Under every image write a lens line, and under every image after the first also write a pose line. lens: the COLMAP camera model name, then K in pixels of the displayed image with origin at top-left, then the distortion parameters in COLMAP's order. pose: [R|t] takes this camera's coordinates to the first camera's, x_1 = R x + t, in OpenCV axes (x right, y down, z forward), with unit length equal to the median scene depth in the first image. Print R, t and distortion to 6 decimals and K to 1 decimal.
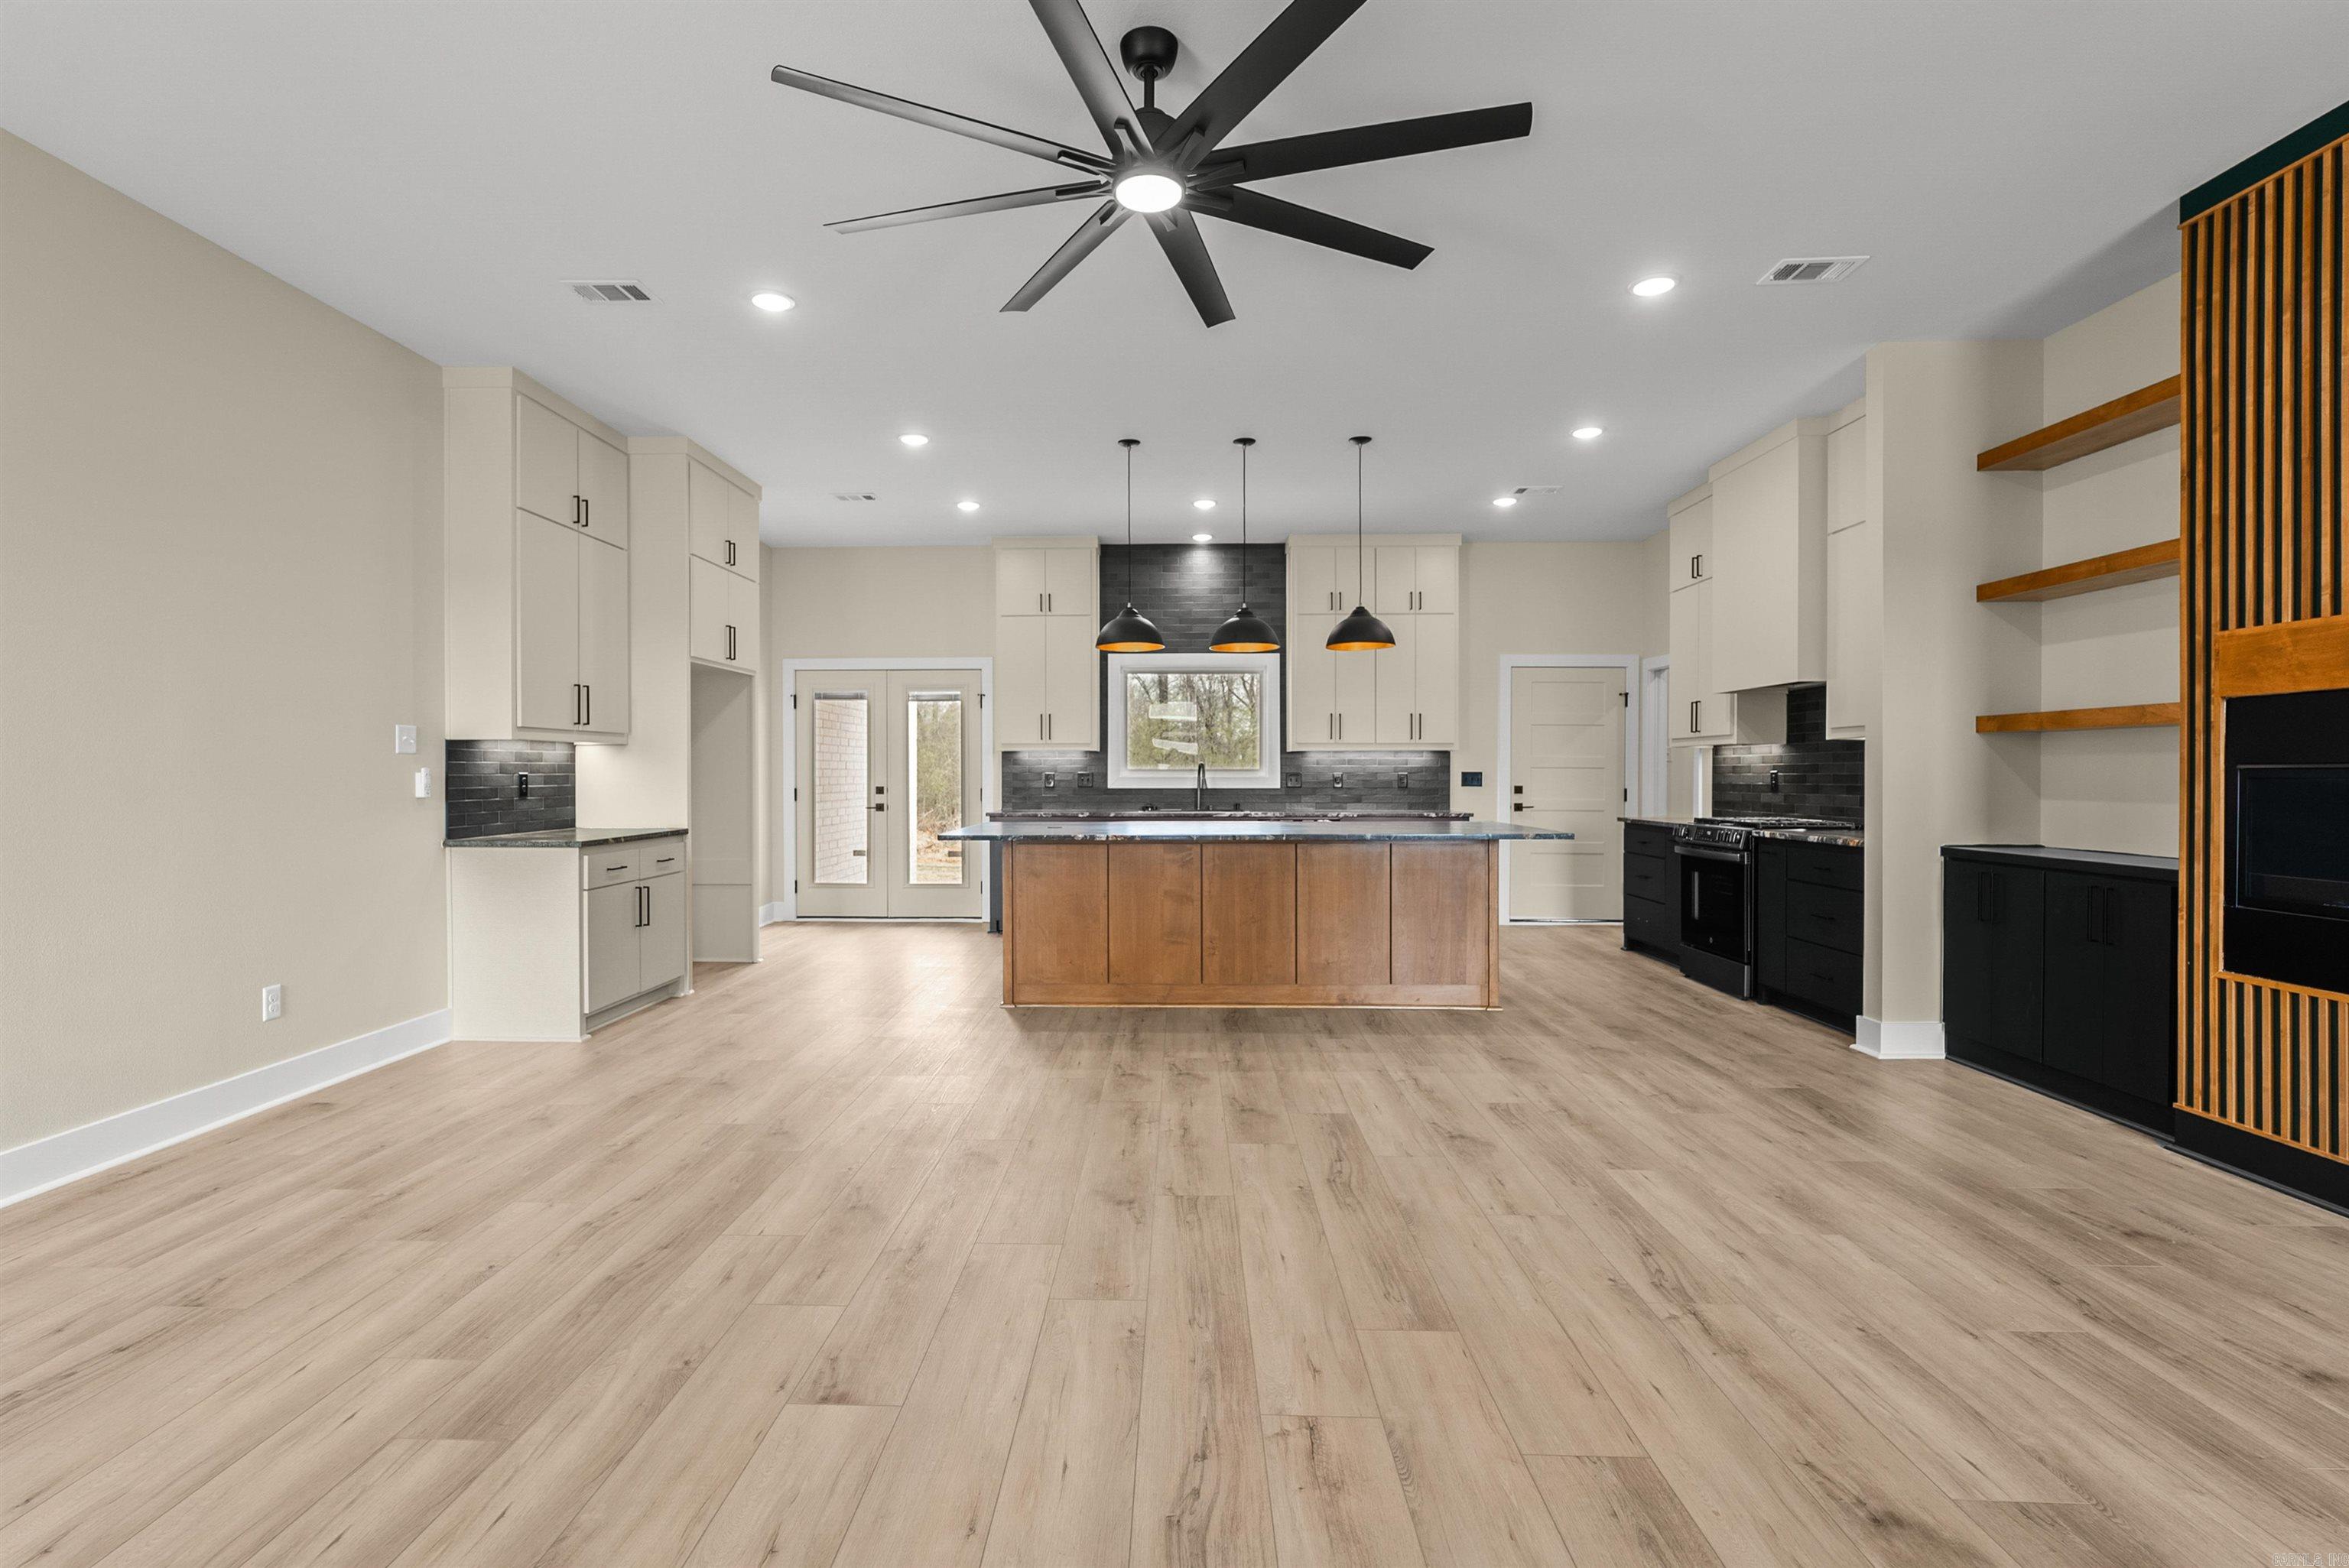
lens RADIAL K [[1091.1, 0, 1148.8], [0, 1091.1, 779.6], [0, 0, 1]] dist [0.000185, 0.000032]
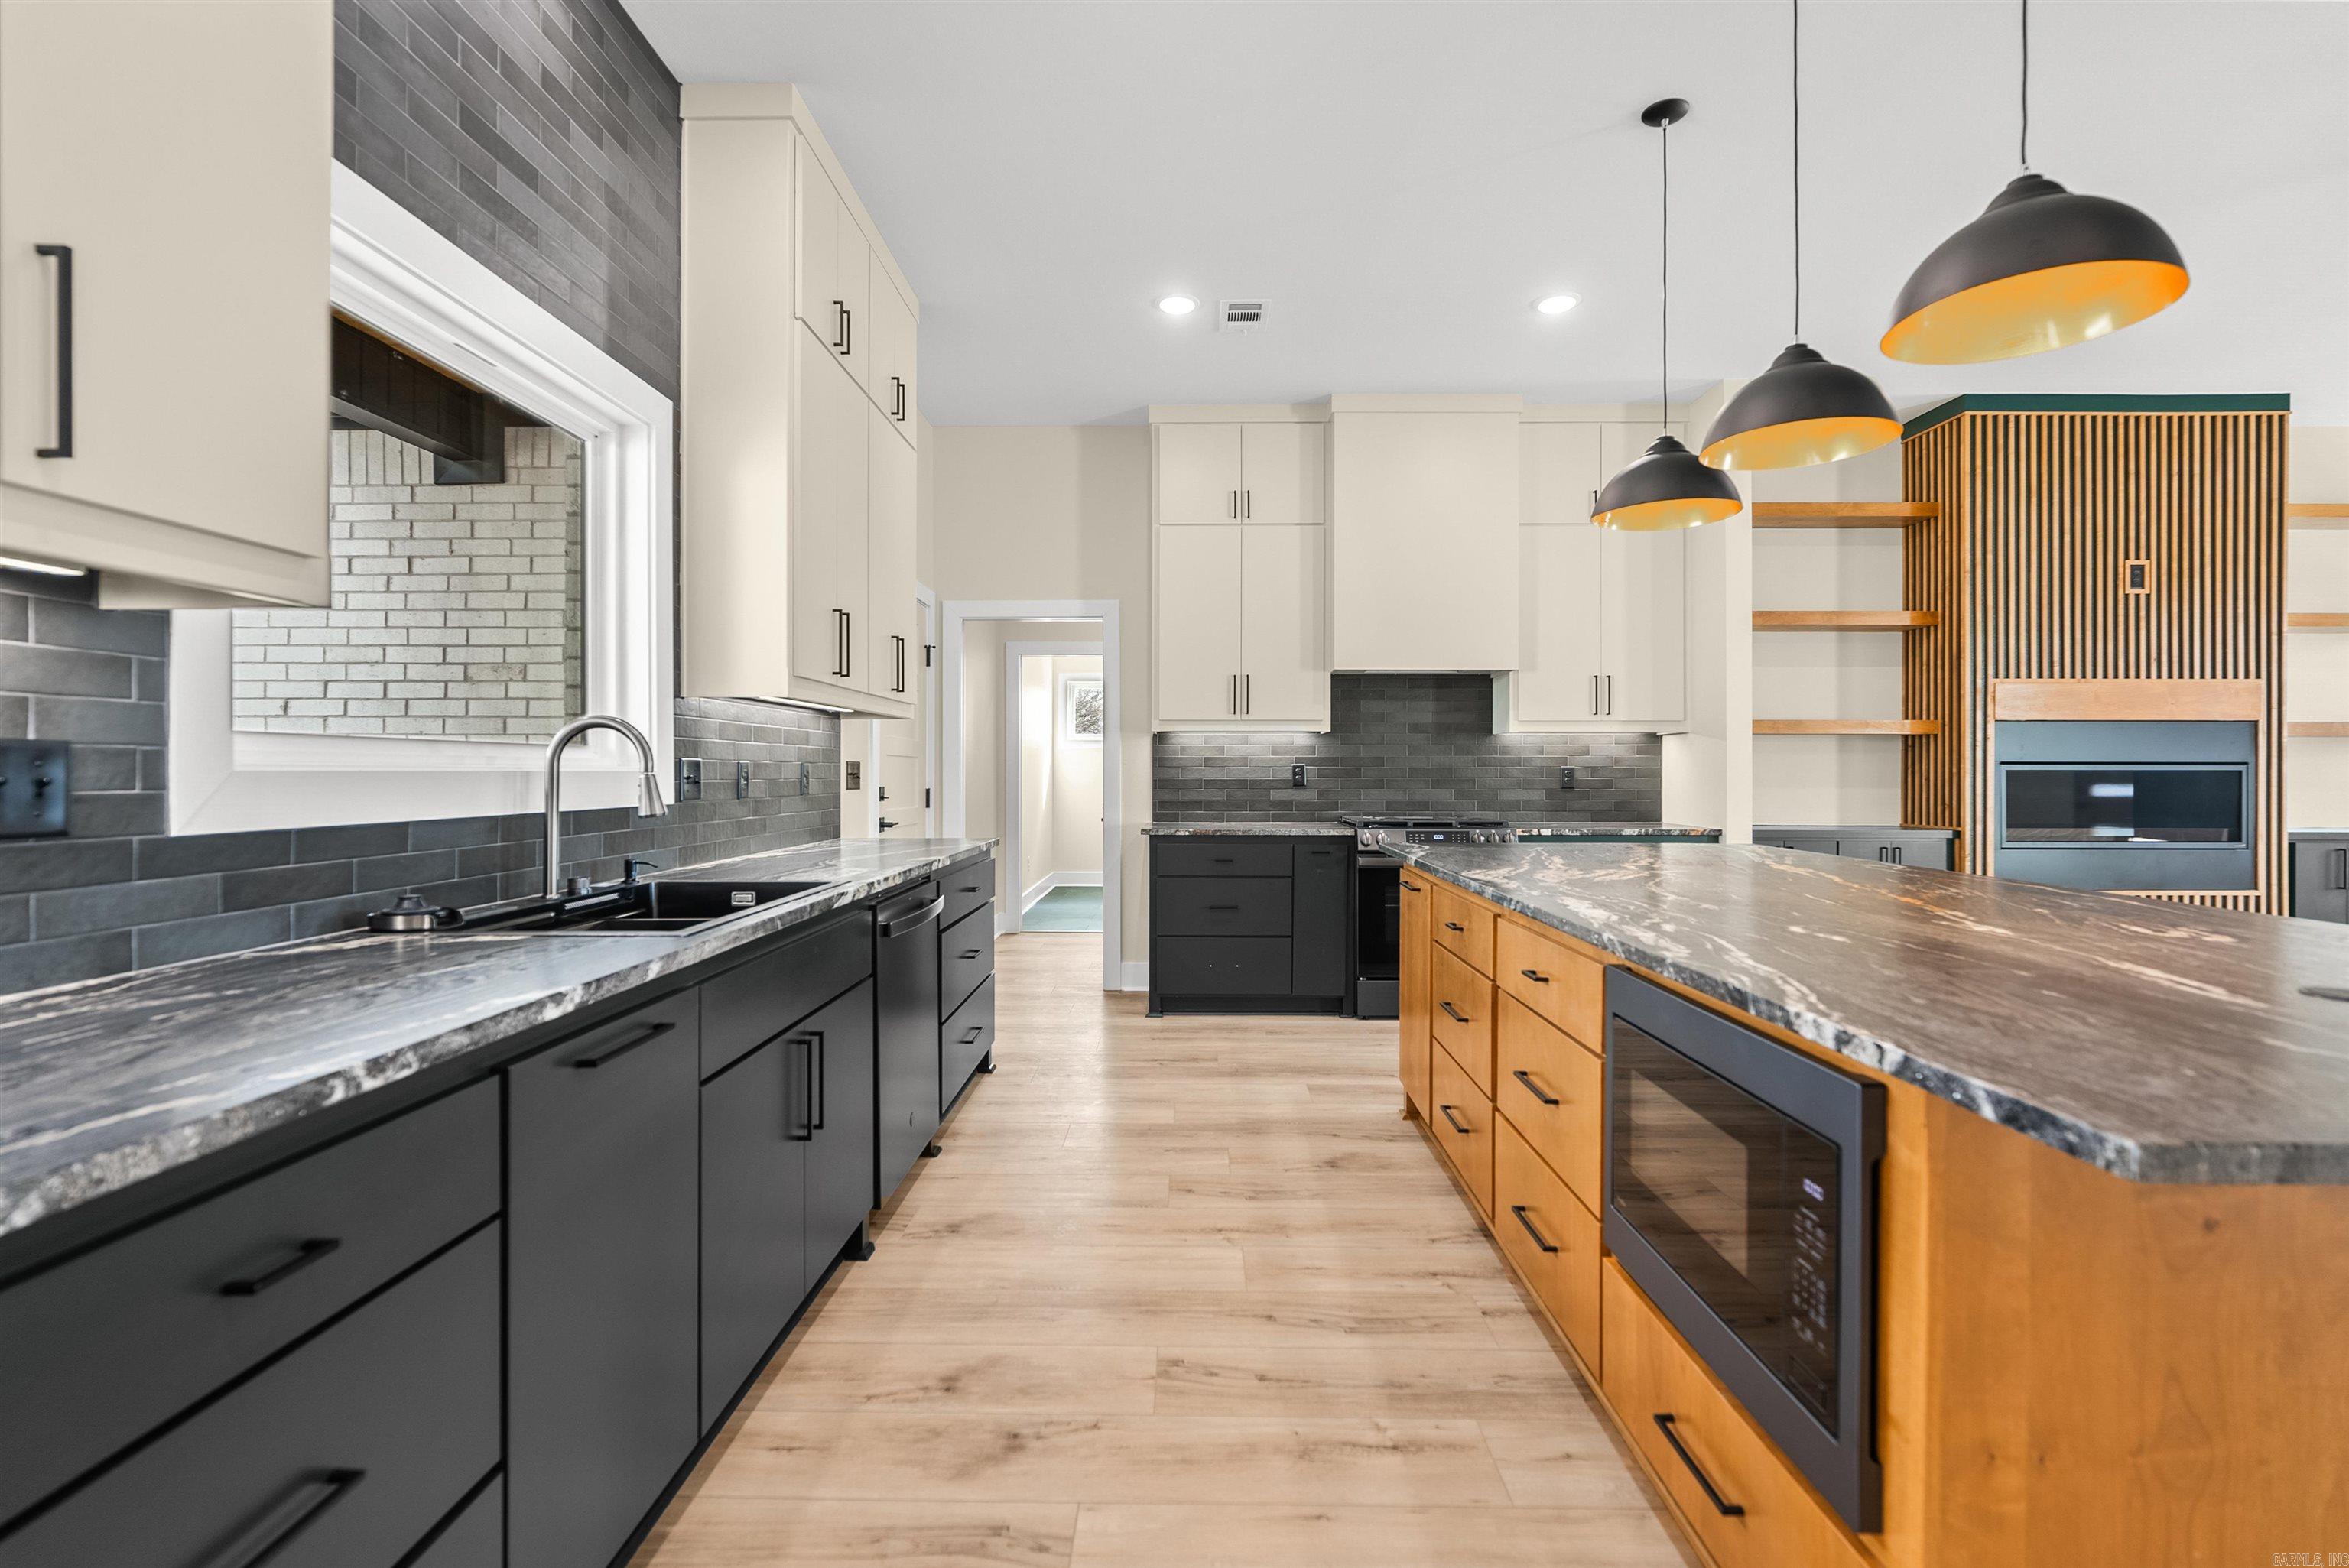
lens RADIAL K [[1044.1, 0, 1178.1], [0, 1044.1, 772.3], [0, 0, 1]] dist [-0.009582, 0.000712]
pose [[-0.011719, -0.000215, 0.999931, -0.270392], [0.003513, 0.999994, 0.000257, -0.001552], [-0.999925, 0.003516, -0.011718, 1.137082]]
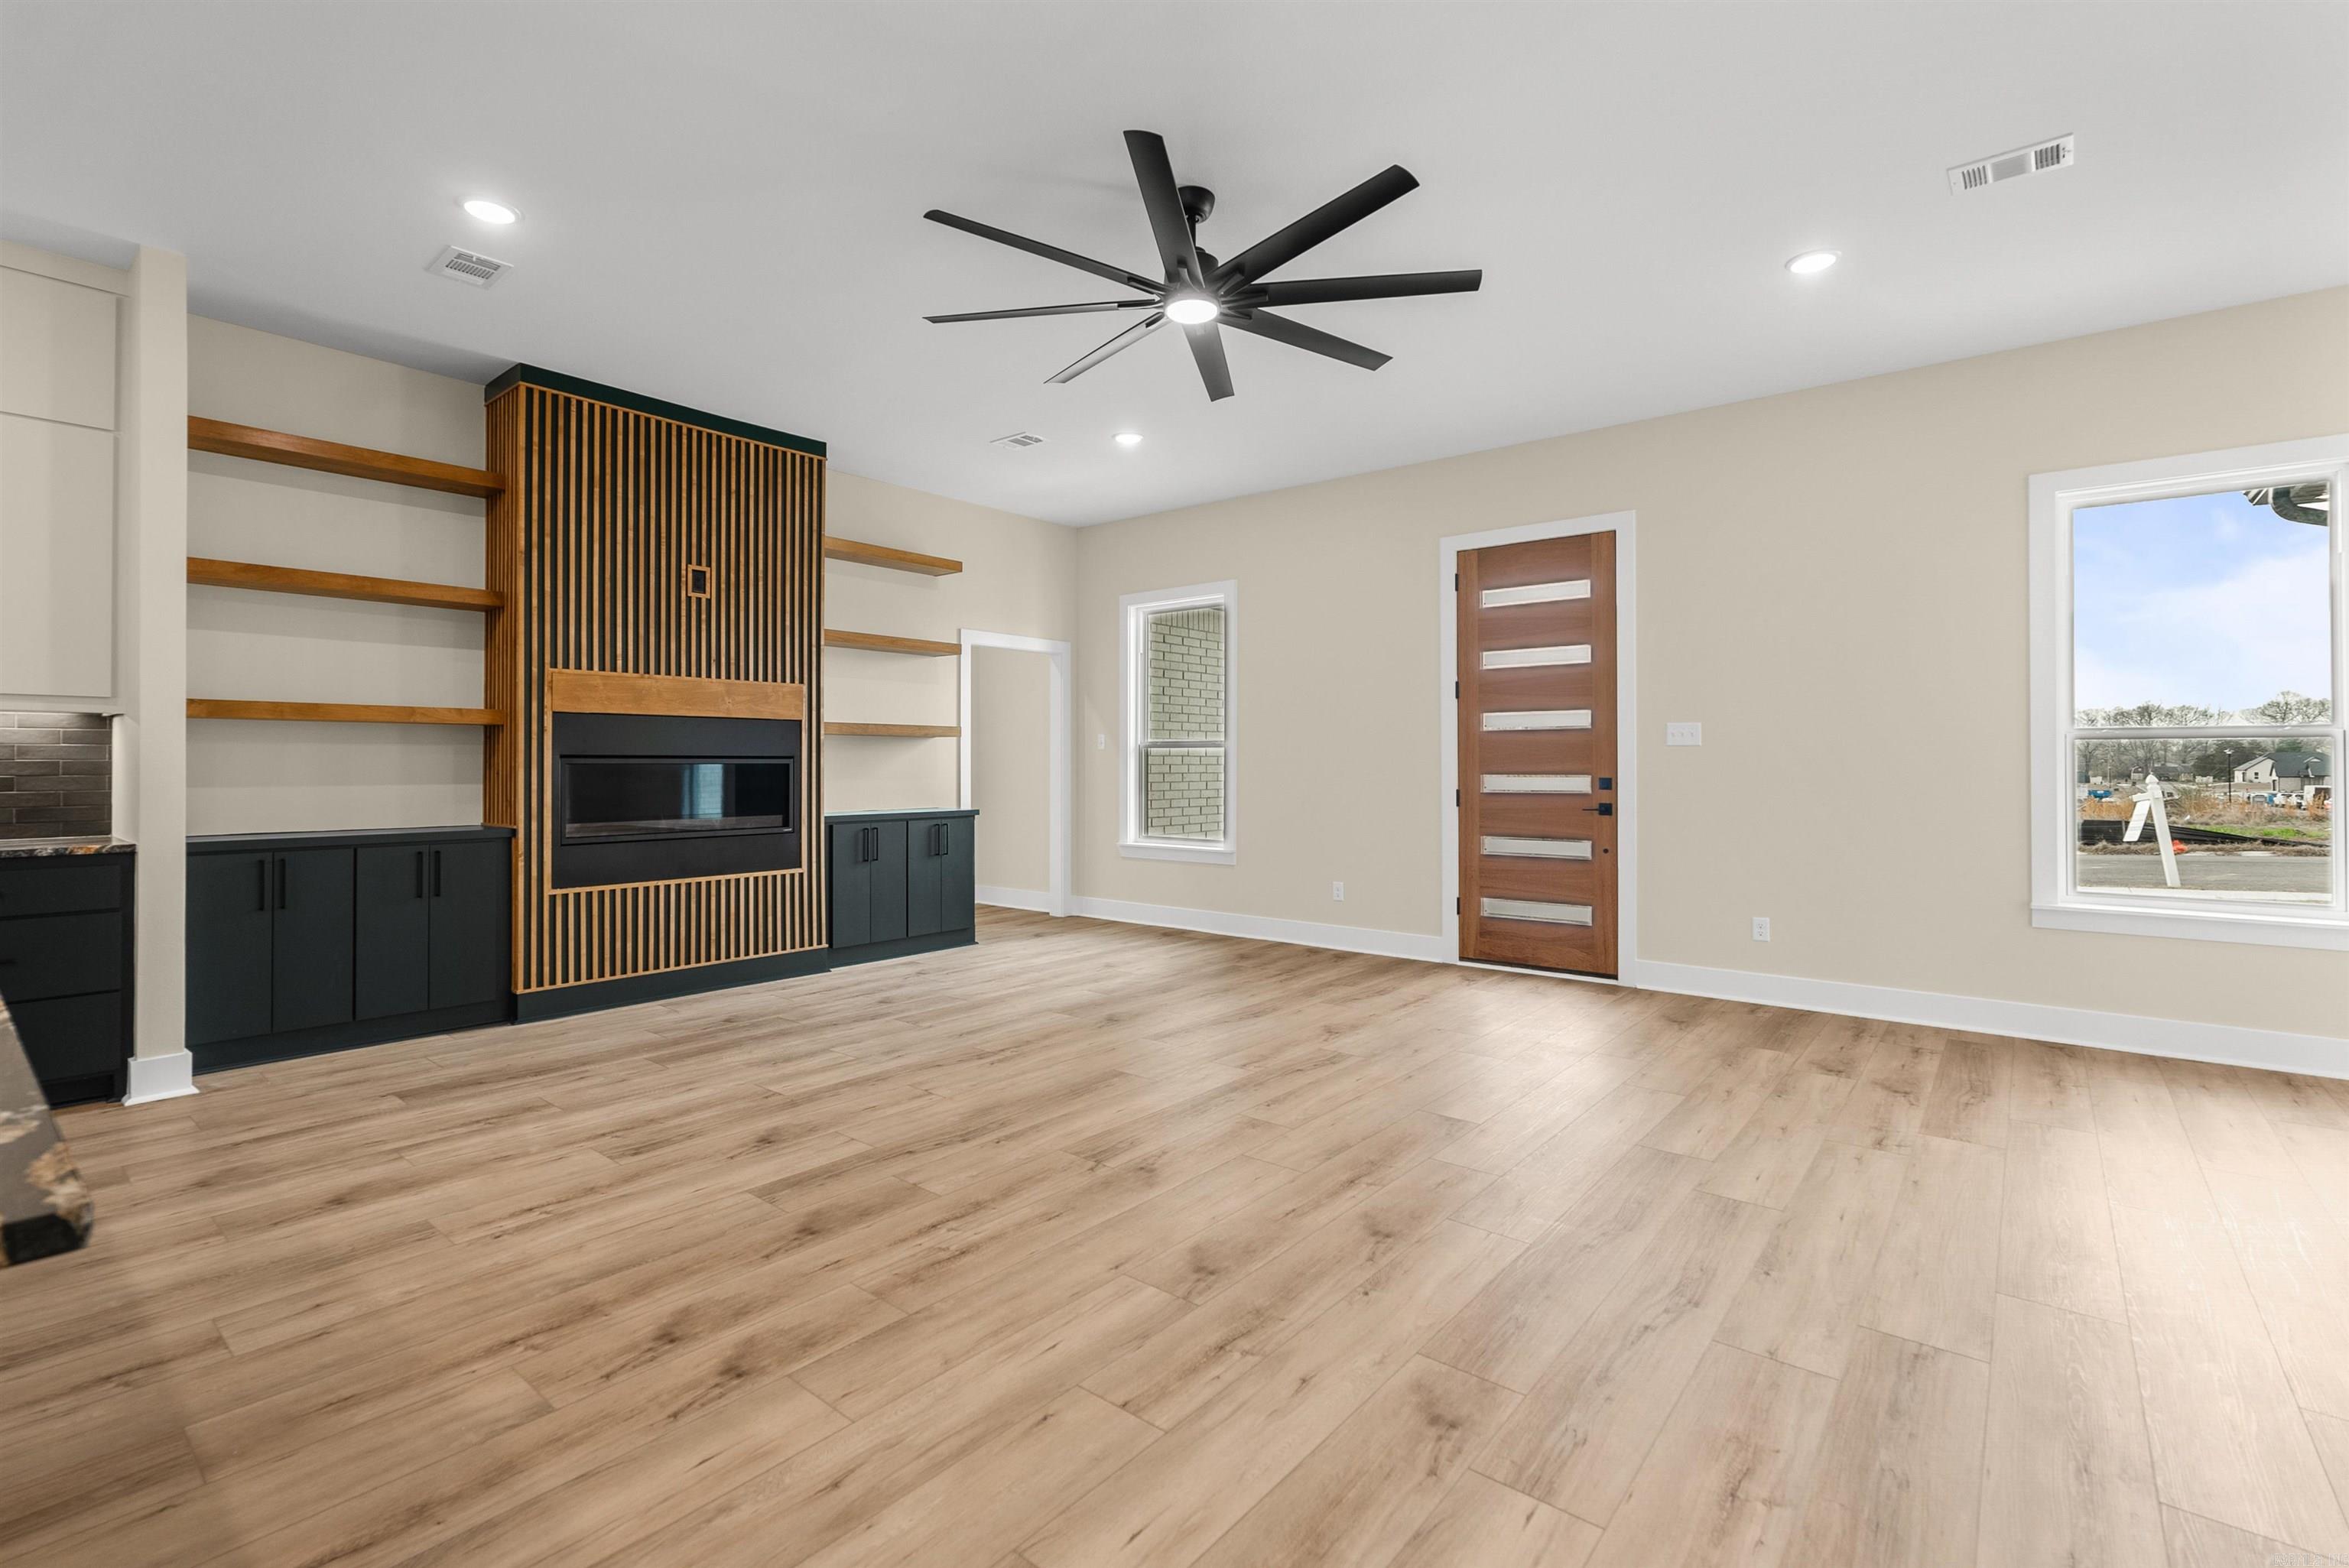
lens RADIAL K [[1055.9, 0, 1159.0], [0, 1055.9, 751.2], [0, 0, 1]] dist [-0.001594, 0.000014]
pose [[-0.785368, 0.007498, 0.618983, -0.309917], [0.003493, 0.999964, -0.007681, -0.002503], [-0.619019, -0.003870, -0.785367, 0.839393]]
